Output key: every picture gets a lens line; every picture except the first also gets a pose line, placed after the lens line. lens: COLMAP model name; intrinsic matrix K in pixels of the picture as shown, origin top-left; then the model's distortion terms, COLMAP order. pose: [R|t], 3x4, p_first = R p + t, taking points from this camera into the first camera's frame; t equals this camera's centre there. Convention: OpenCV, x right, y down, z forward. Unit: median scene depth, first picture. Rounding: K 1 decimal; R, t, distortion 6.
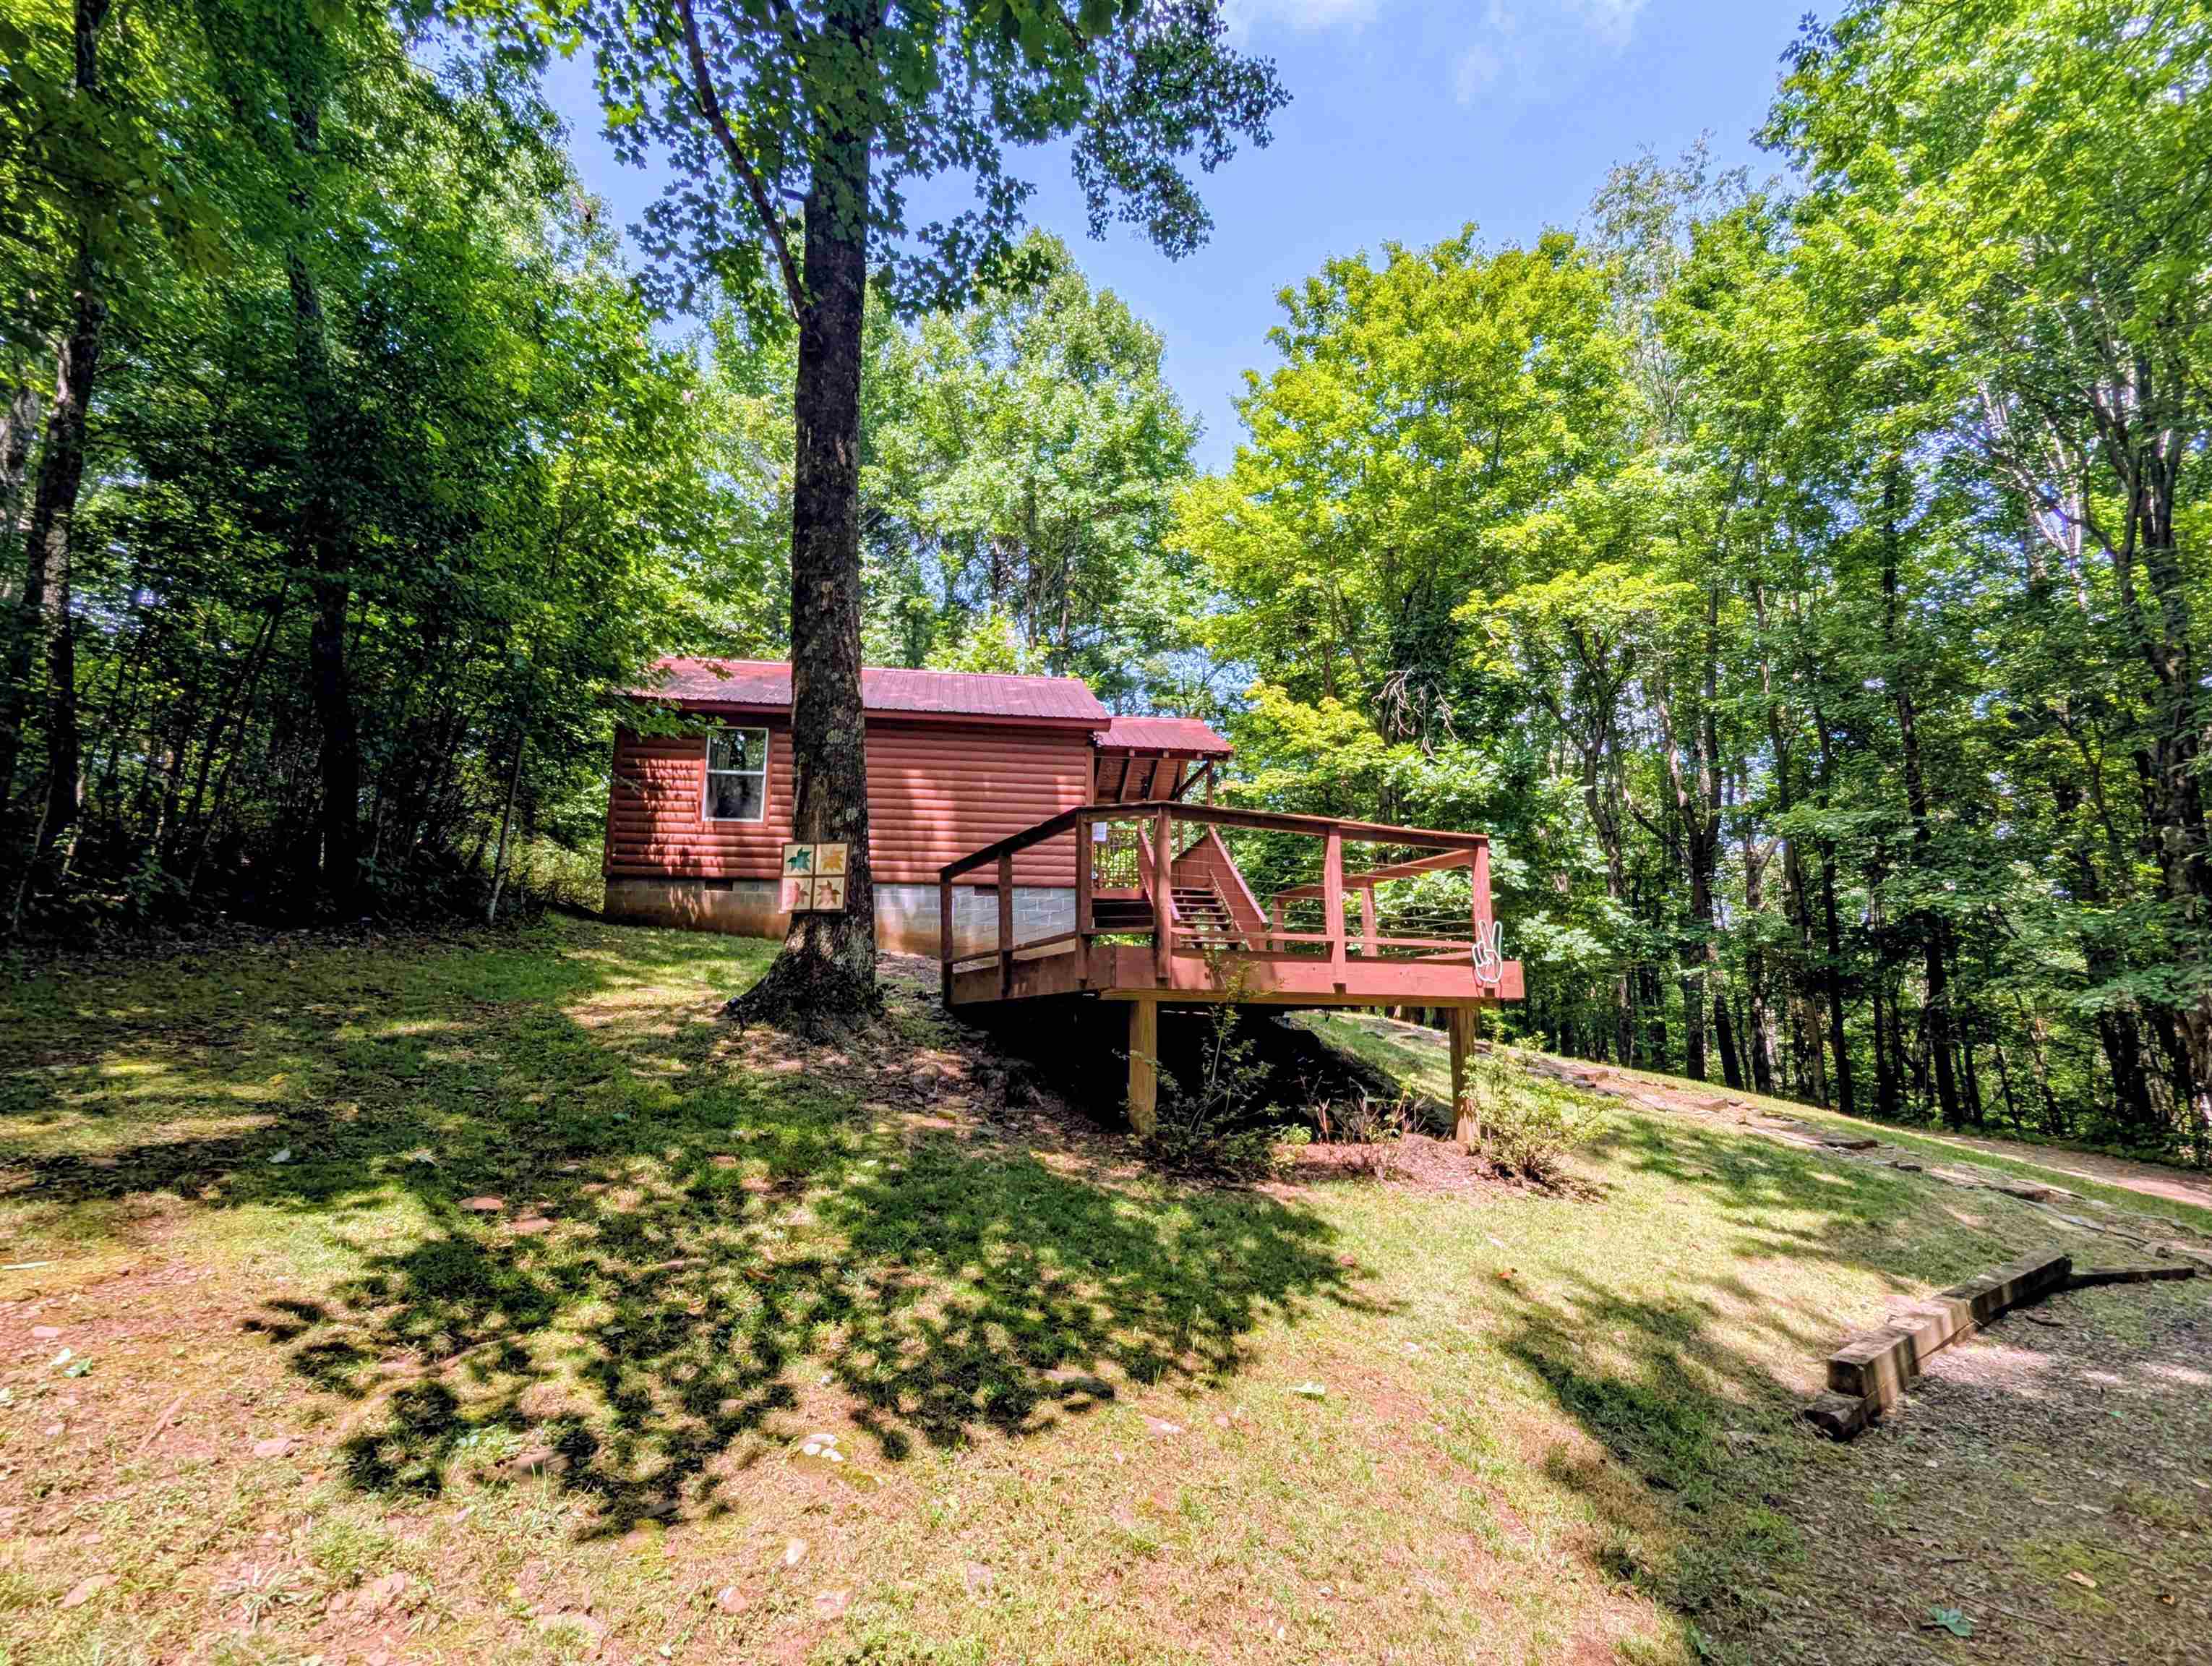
lens RADIAL K [[1068.9, 0, 1106.0], [0, 1068.9, 833.0], [0, 0, 1]] dist [-0.000284, 0.001234]
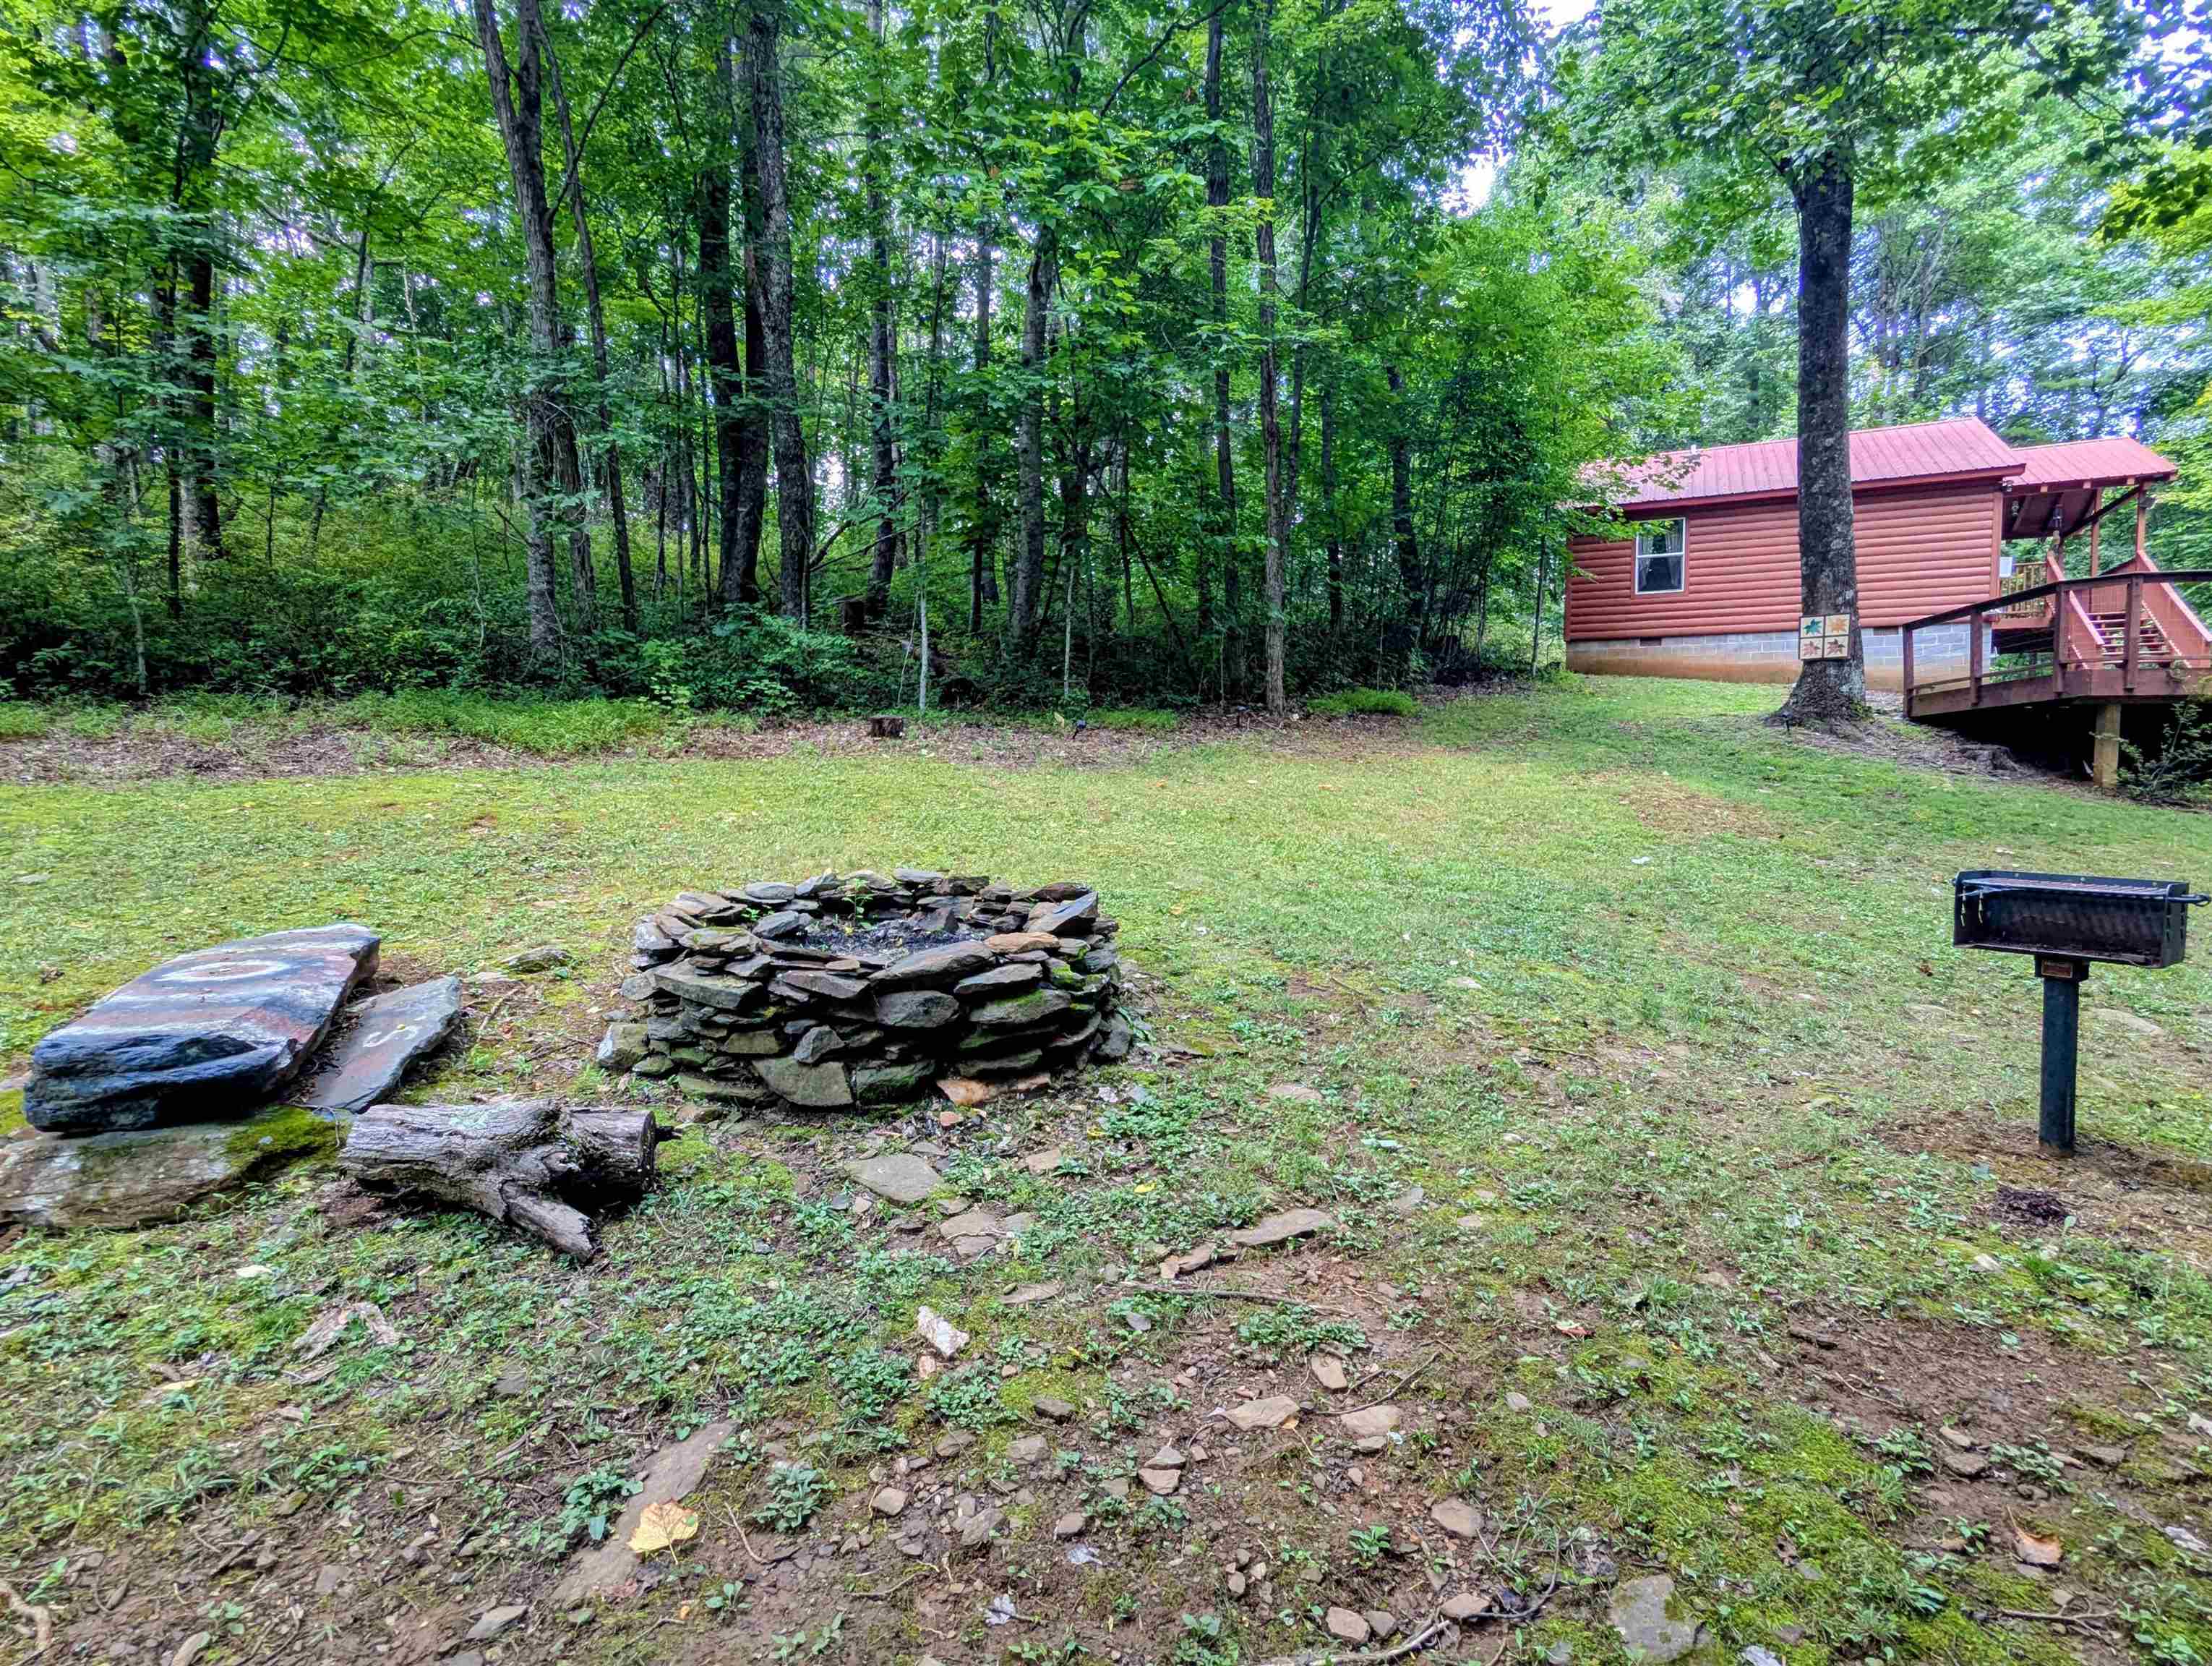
lens RADIAL K [[1068.9, 0, 1106.0], [0, 1068.9, 833.0], [0, 0, 1]] dist [-0.000284, 0.001234]
pose [[0.805789, 0.035362, -0.591146, -0.176390], [0.104719, 0.973977, 0.201004, -0.105159], [0.582870, -0.223871, 0.781117, -0.923309]]
